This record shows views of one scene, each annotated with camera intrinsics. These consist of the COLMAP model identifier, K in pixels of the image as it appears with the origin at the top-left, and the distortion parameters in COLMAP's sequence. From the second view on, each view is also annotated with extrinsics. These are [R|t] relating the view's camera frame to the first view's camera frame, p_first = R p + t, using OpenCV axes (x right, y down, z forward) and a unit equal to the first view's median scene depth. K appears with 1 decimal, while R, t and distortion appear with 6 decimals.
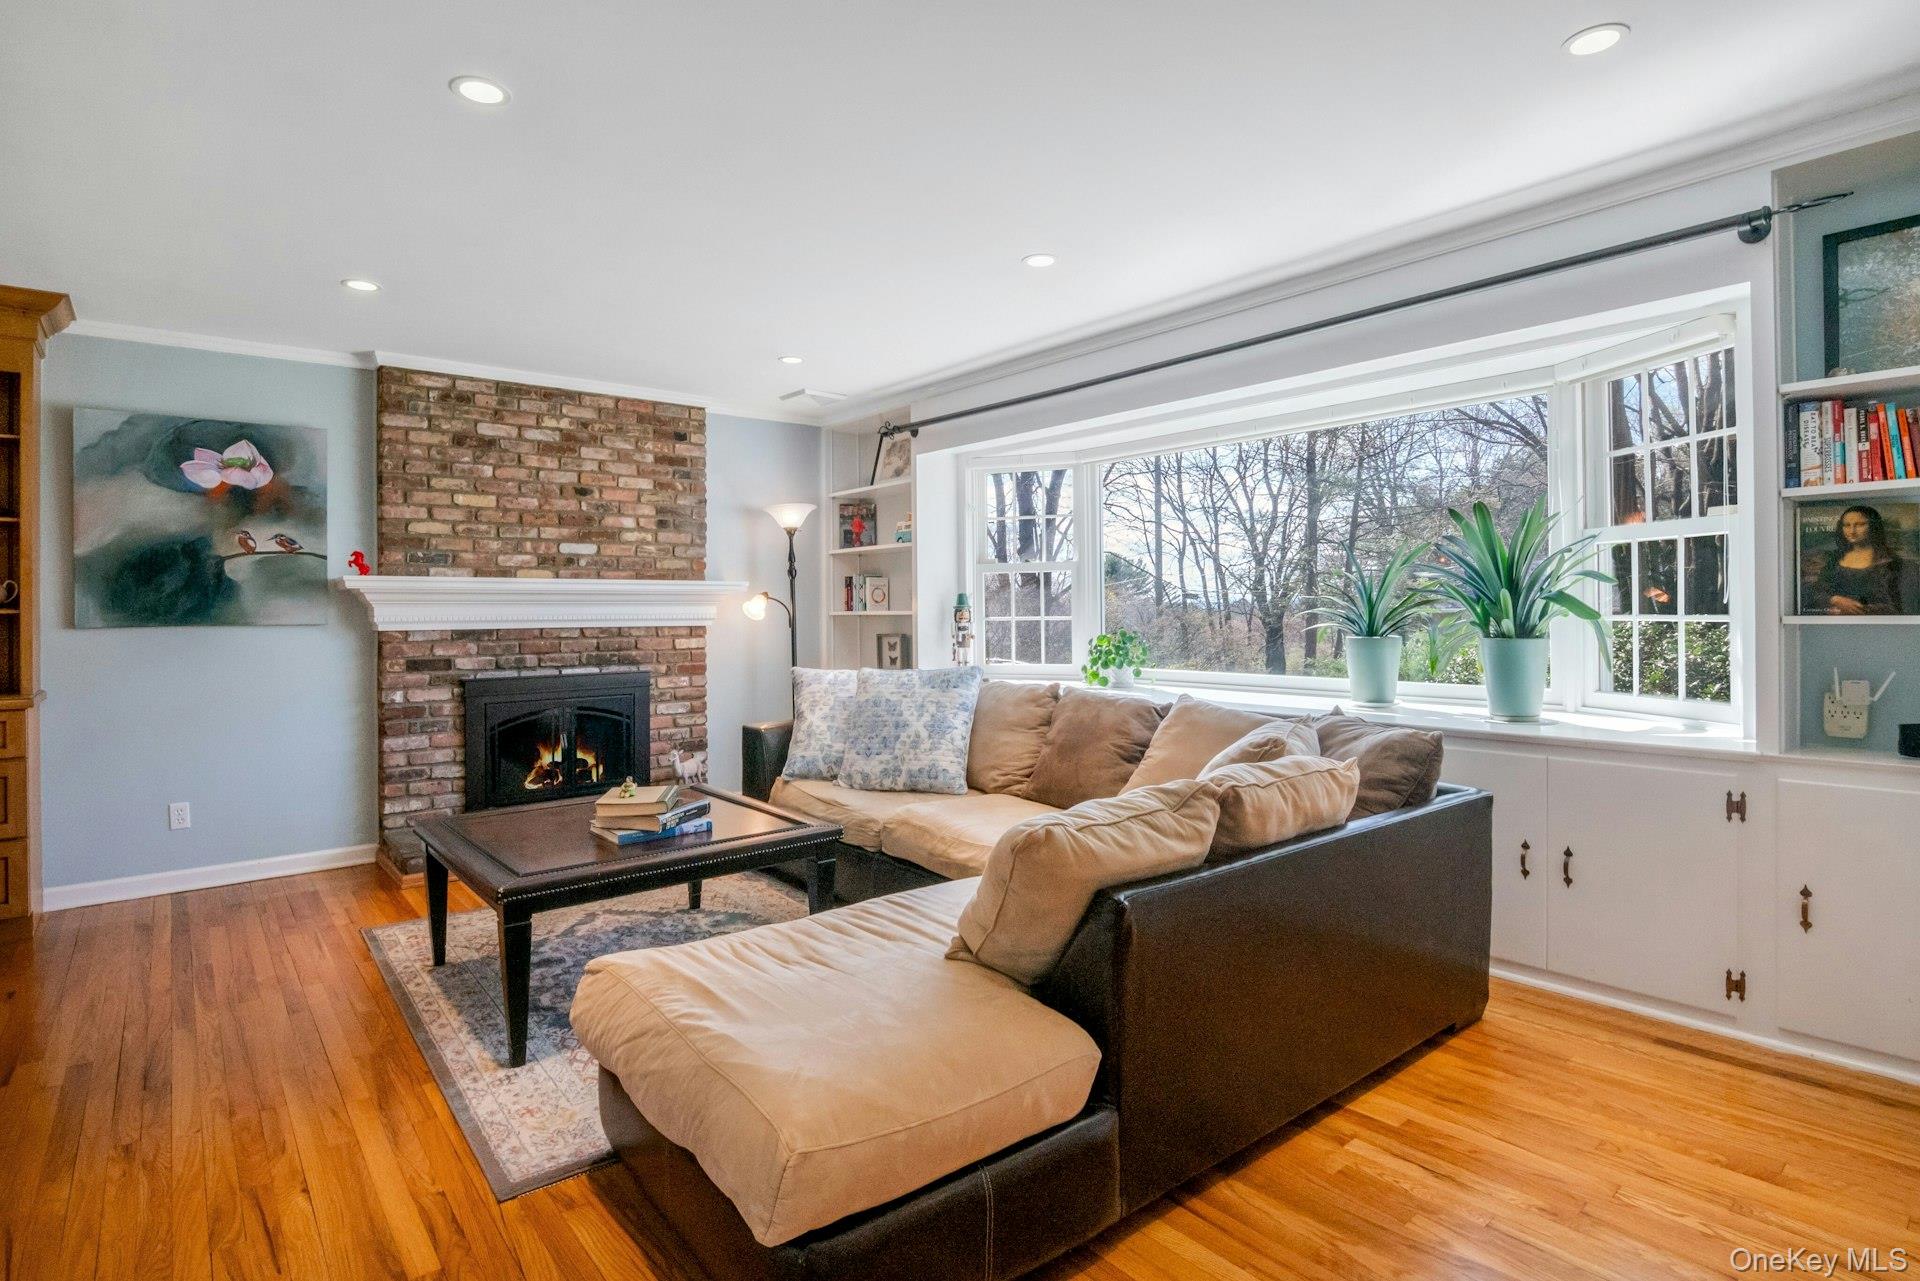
lens RADIAL K [[965.9, 0, 899.7], [0, 965.9, 603.5], [0, 0, 1]] dist [-0.017742, -0.000069]
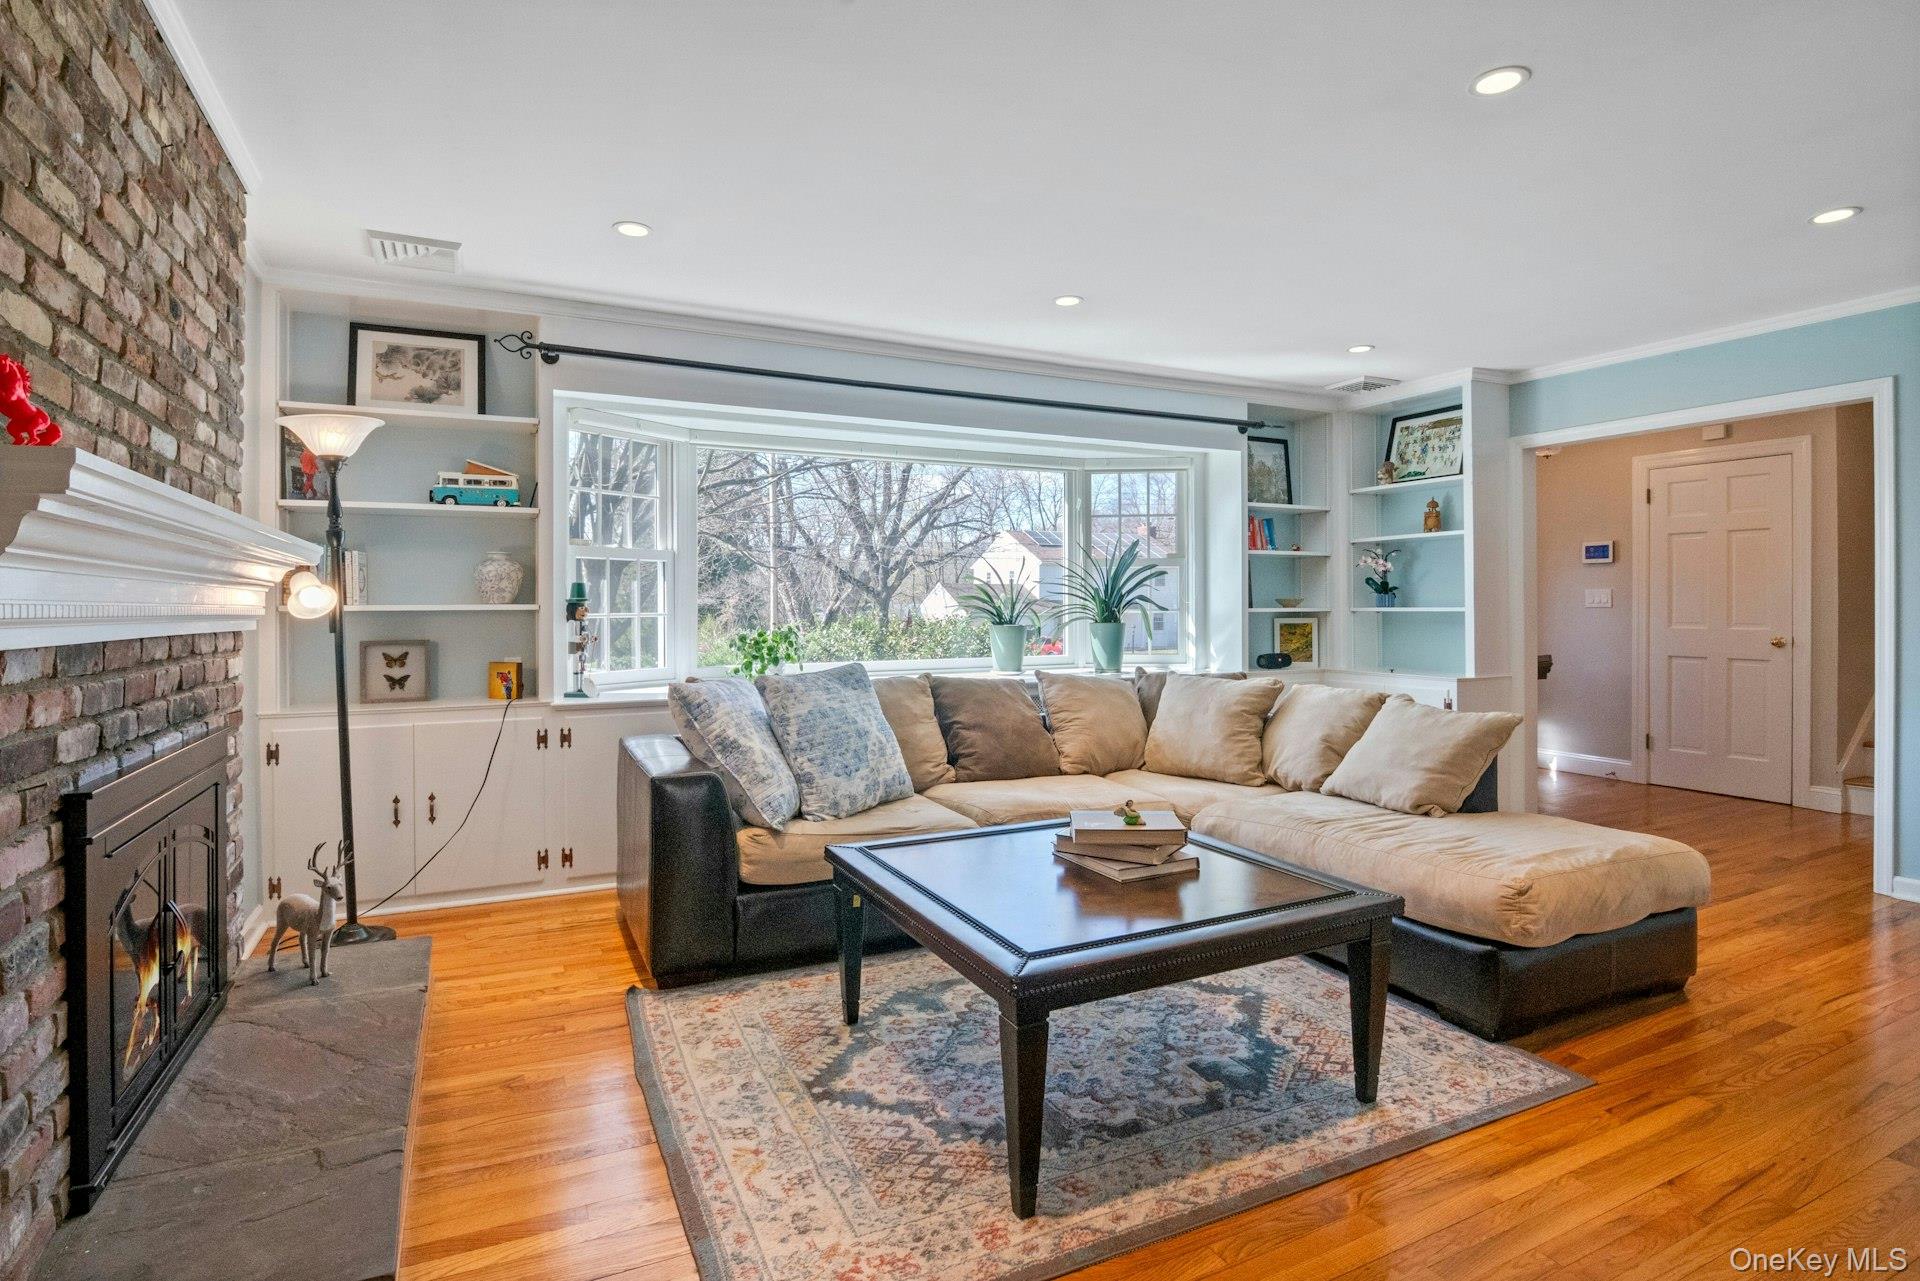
lens RADIAL K [[965.9, 0, 953.9], [0, 965.9, 611.6], [0, 0, 1]] dist [-0.017742, -0.000069]
pose [[0.192037, 0.002182, 0.981385, -0.913304], [-0.005255, 0.999985, -0.001195, 0.017438], [-0.981374, -0.004928, 0.192045, 0.814249]]
